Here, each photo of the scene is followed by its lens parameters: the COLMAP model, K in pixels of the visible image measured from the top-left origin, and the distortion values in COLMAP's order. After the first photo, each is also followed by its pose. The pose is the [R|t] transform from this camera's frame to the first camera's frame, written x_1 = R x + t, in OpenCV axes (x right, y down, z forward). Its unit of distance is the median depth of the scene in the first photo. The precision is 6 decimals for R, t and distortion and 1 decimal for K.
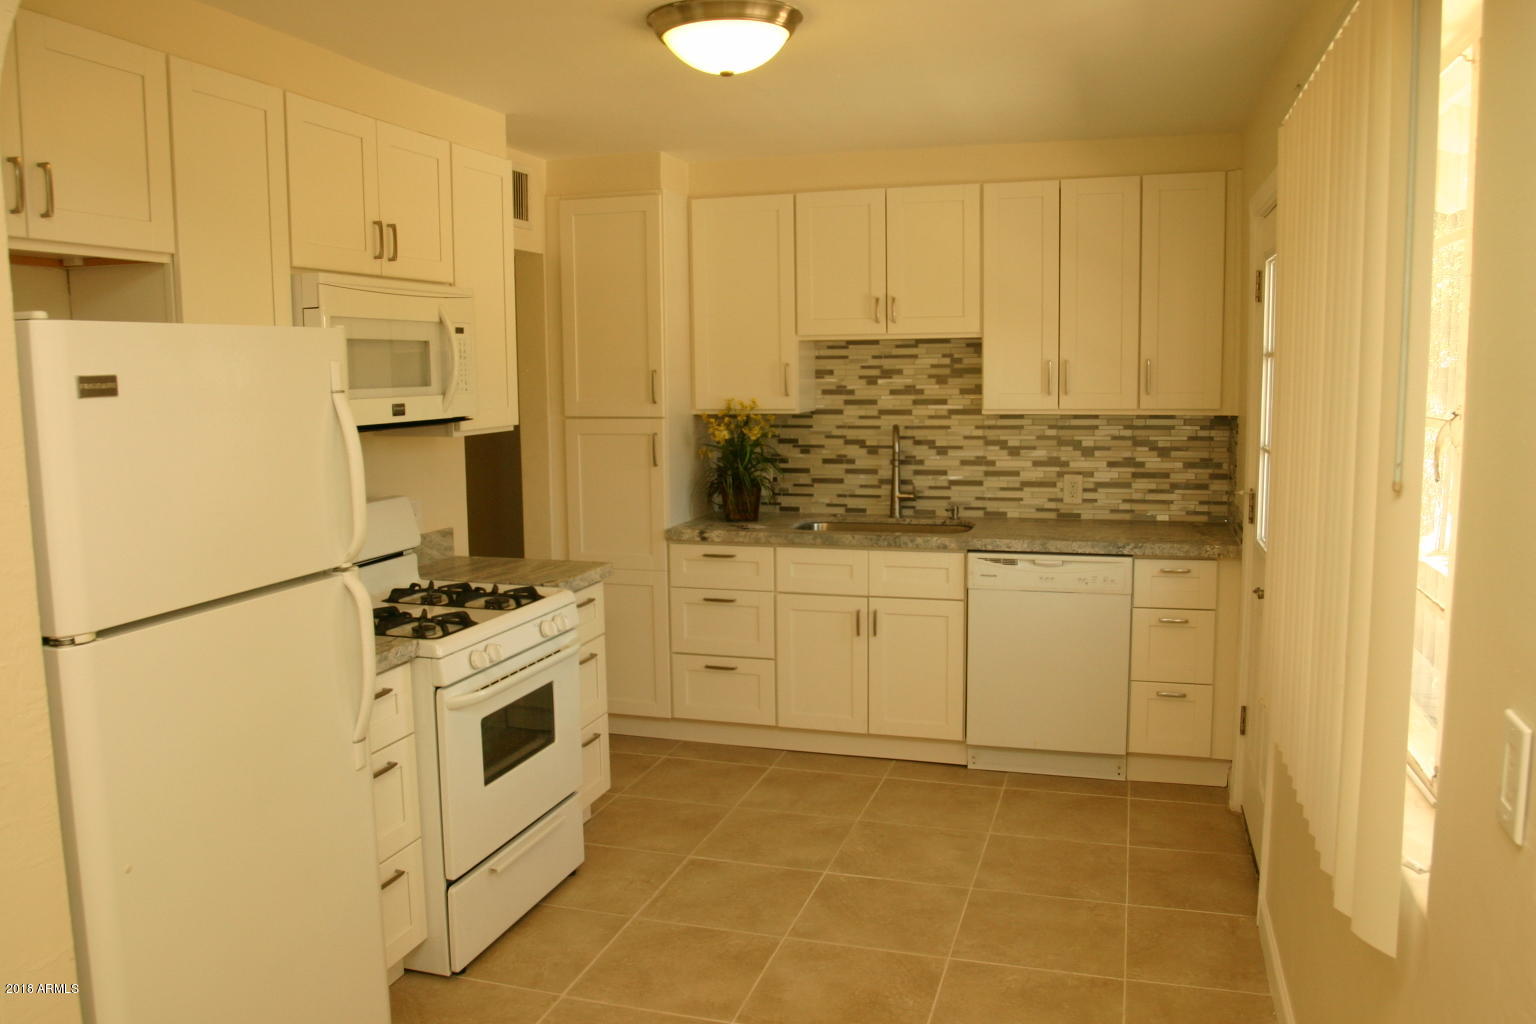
lens RADIAL K [[1182.9, 0, 763.2], [0, 1182.9, 510.0], [0, 0, 1]] dist [-0.097860, 0.052976]
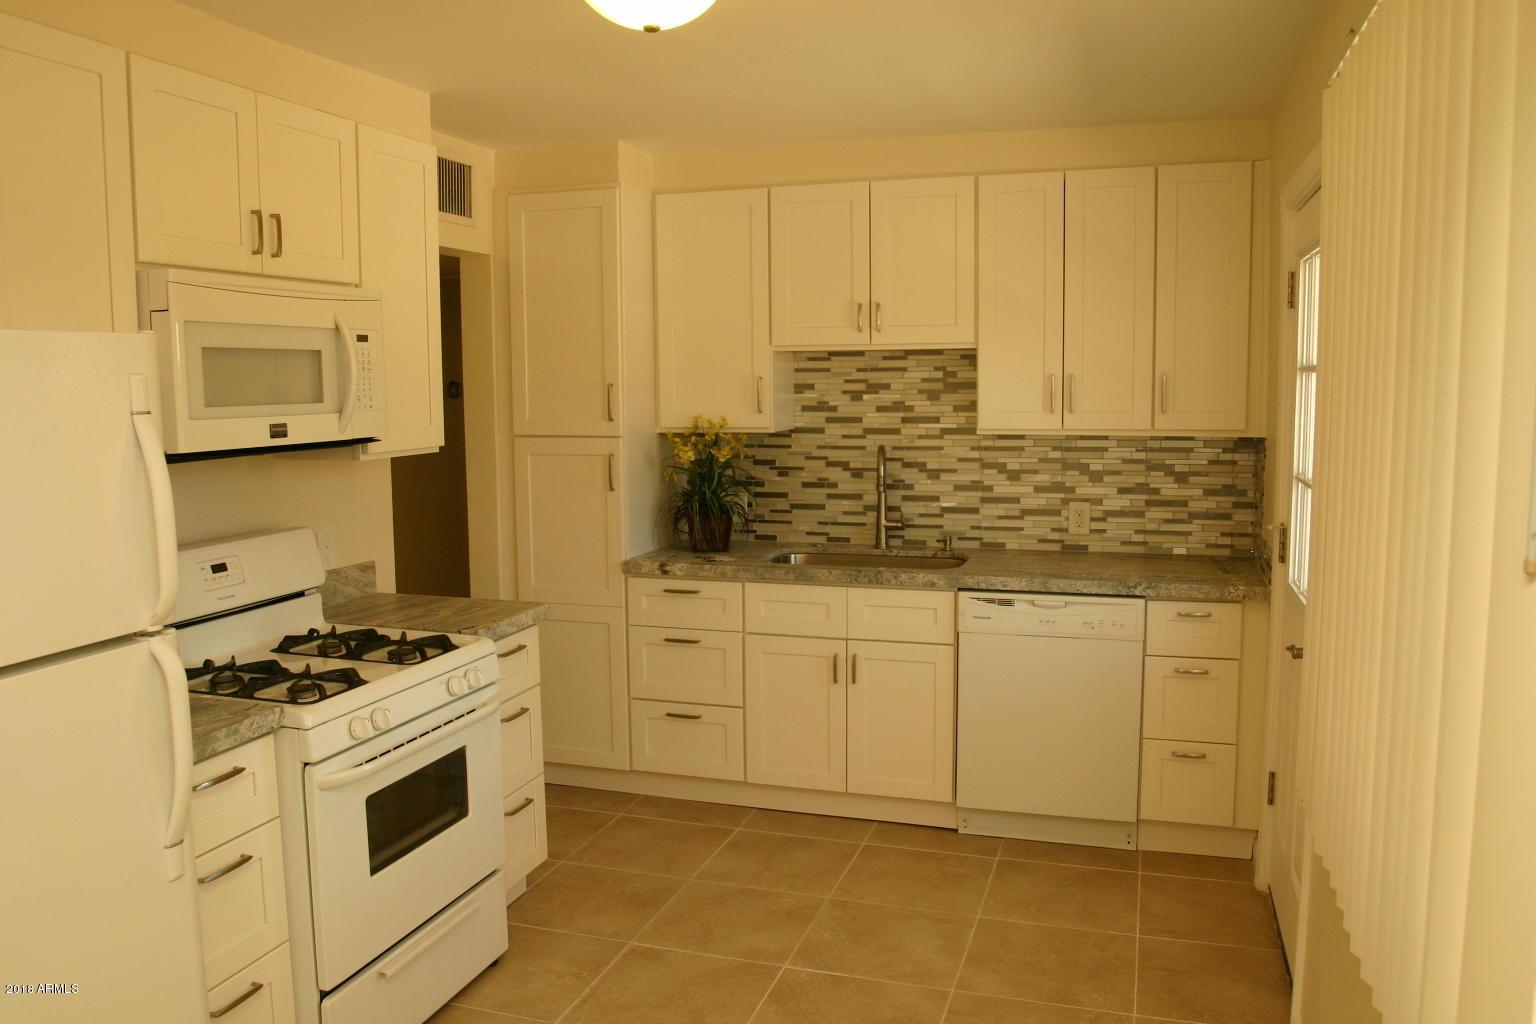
lens RADIAL K [[1182.9, 0, 763.2], [0, 1182.9, 510.0], [0, 0, 1]] dist [-0.097860, 0.052976]
pose [[0.999892, 0.005234, -0.013709, 0.038047], [-0.005370, 0.999936, -0.009913, -0.014956], [0.013656, 0.009985, 0.999857, 0.110483]]
